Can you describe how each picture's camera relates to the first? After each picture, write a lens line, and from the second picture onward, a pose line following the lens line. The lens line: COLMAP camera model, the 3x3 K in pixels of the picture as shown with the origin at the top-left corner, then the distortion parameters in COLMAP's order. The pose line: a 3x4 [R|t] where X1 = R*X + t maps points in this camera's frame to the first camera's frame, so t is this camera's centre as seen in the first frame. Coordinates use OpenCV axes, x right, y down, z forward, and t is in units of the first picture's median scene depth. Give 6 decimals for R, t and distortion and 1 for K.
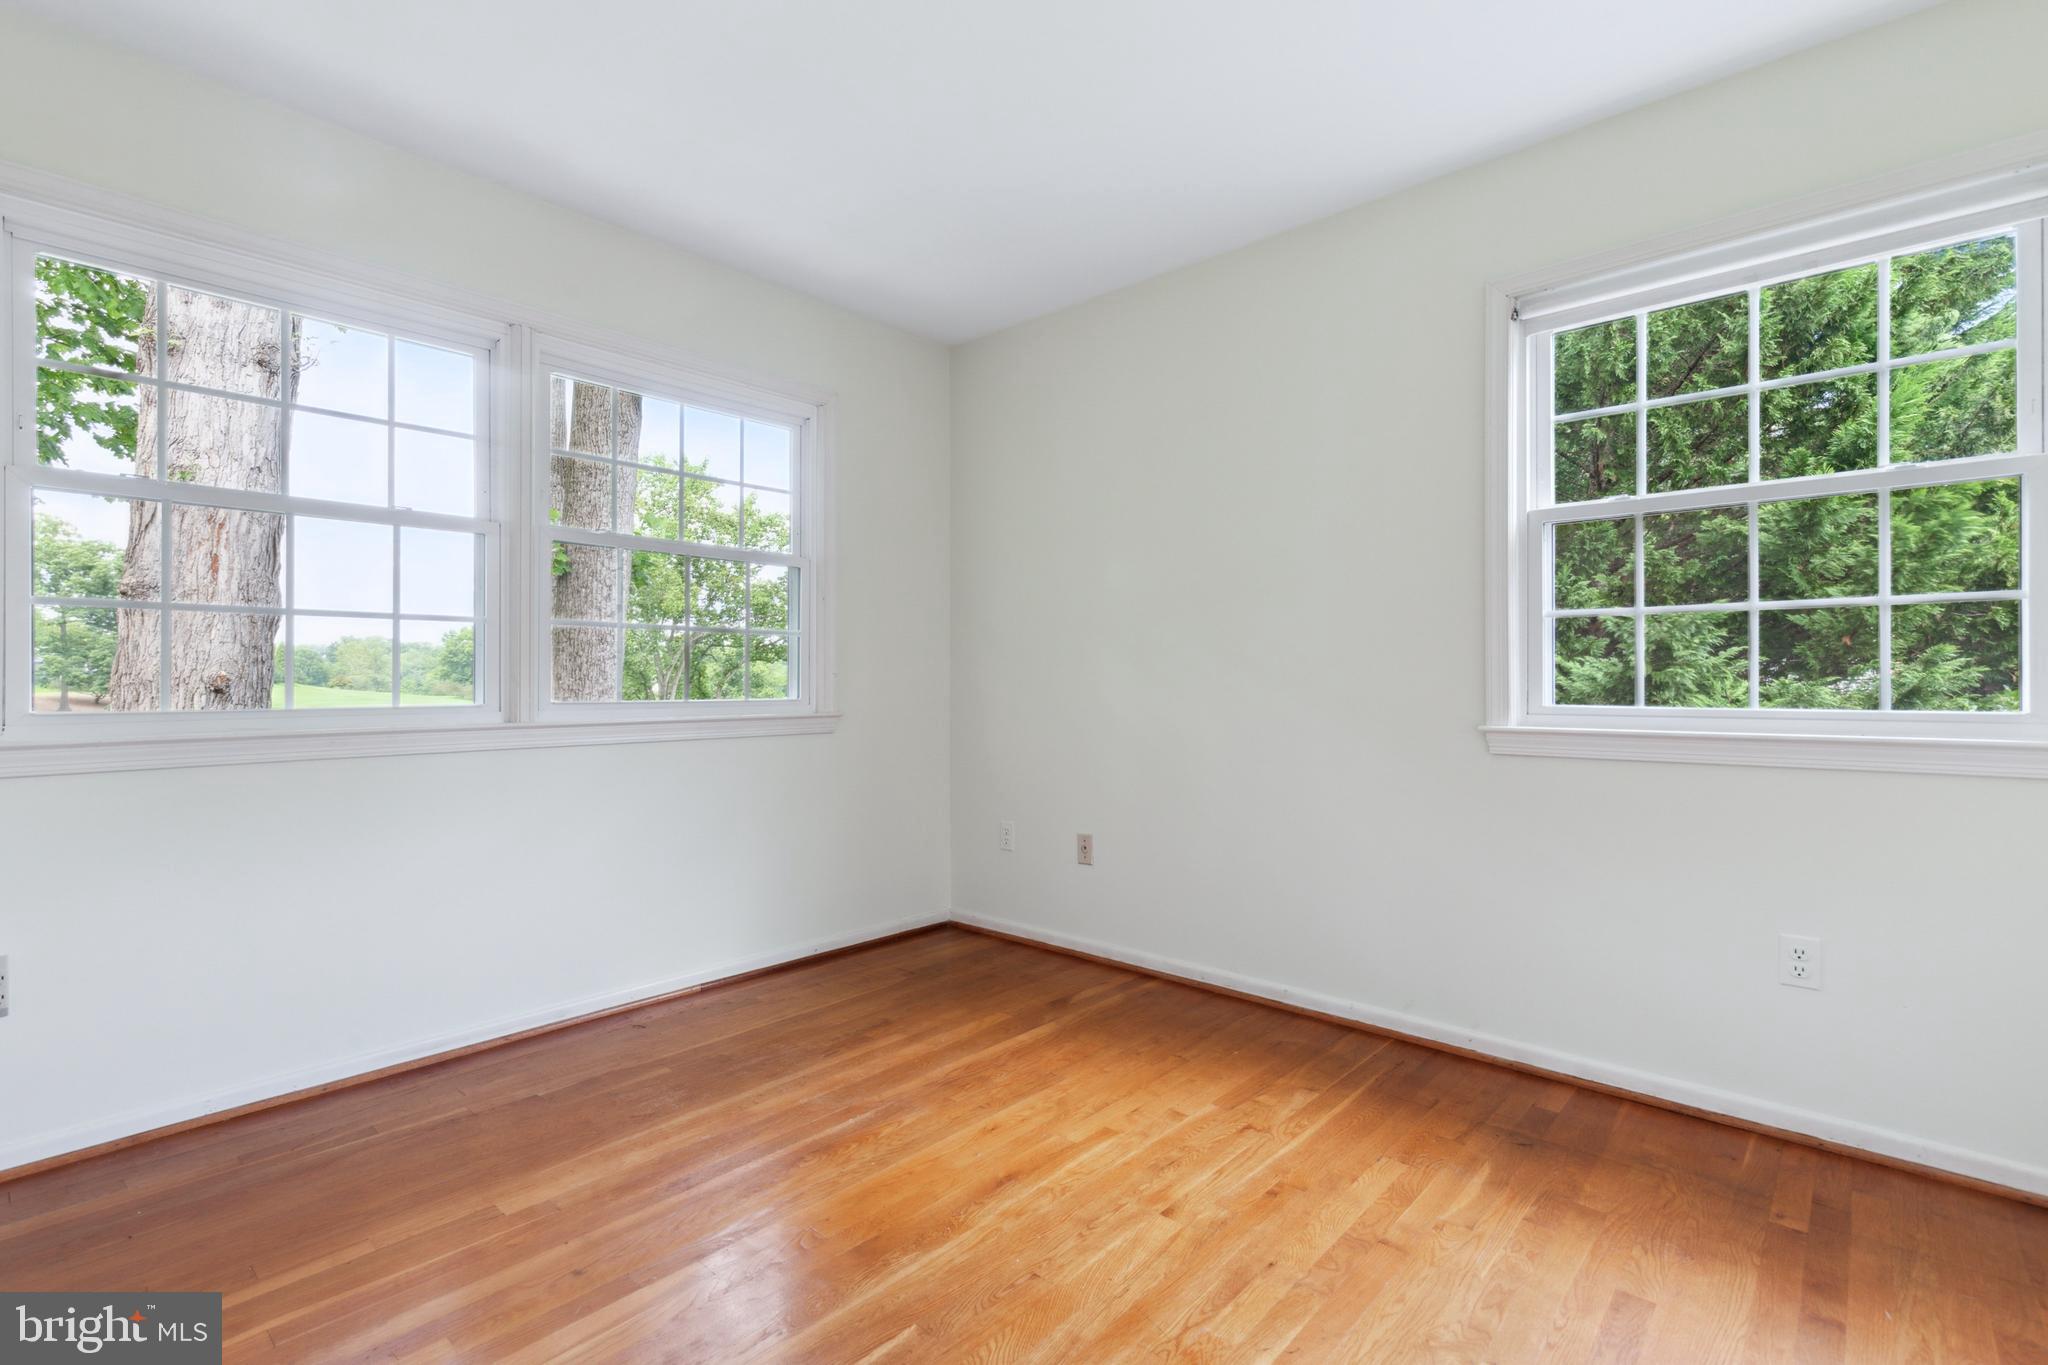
lens RADIAL K [[941.9, 0, 989.4], [0, 941.9, 691.0], [0, 0, 1]] dist [0.014258, -0.001375]
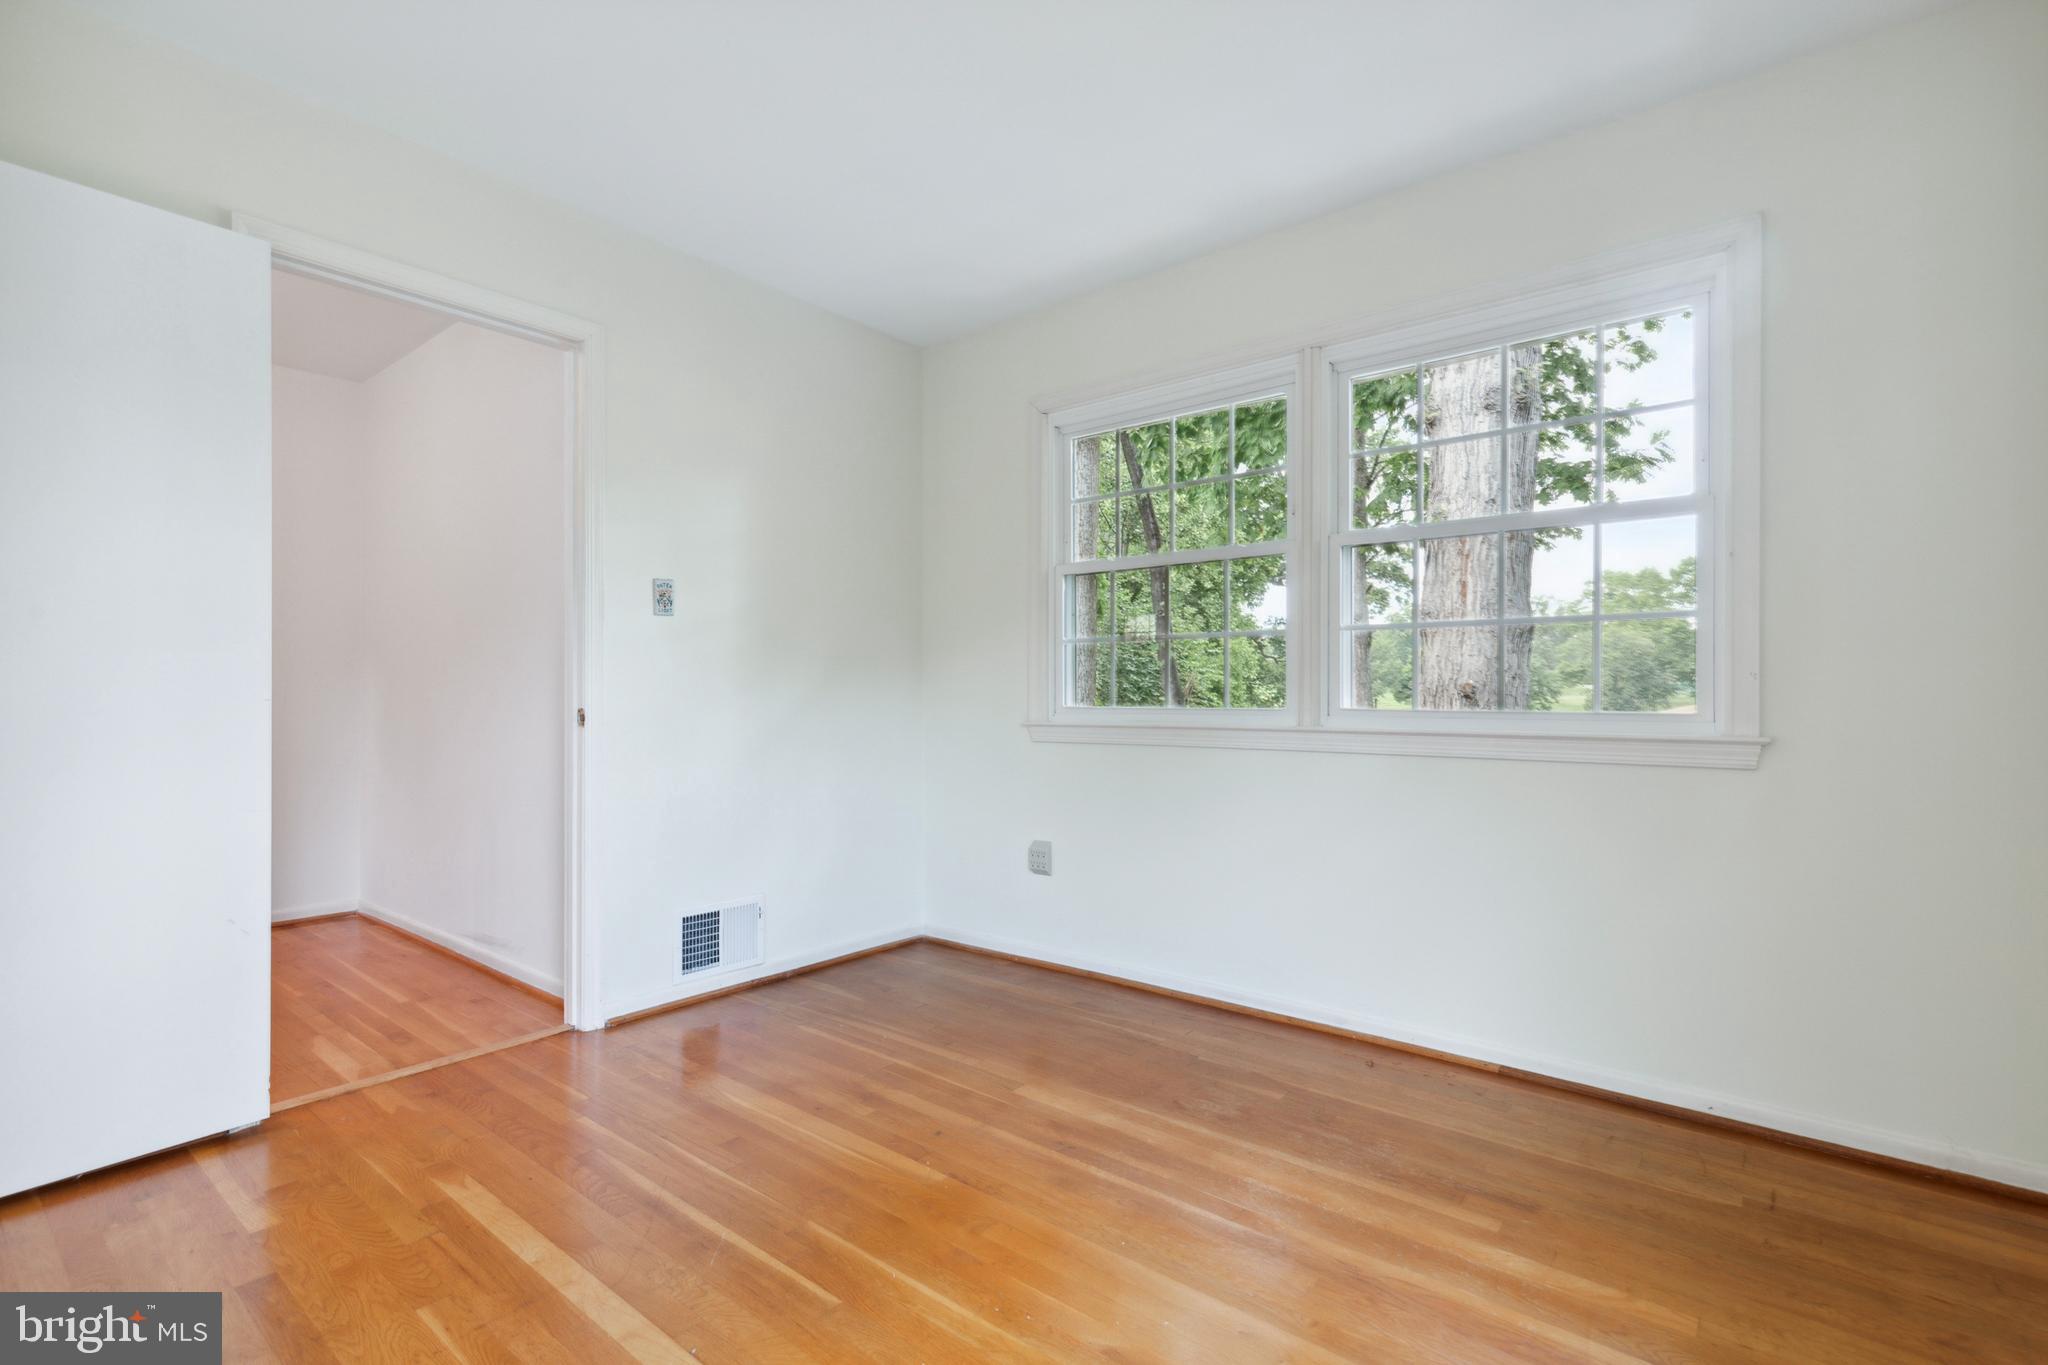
lens RADIAL K [[941.9, 0, 1016.1], [0, 941.9, 685.6], [0, 0, 1]] dist [0.014258, -0.001375]
pose [[0.056299, -0.007850, -0.998383, 0.617830], [-0.006976, 0.999942, -0.008256, -0.000099], [0.998390, 0.007429, 0.056241, 0.713896]]
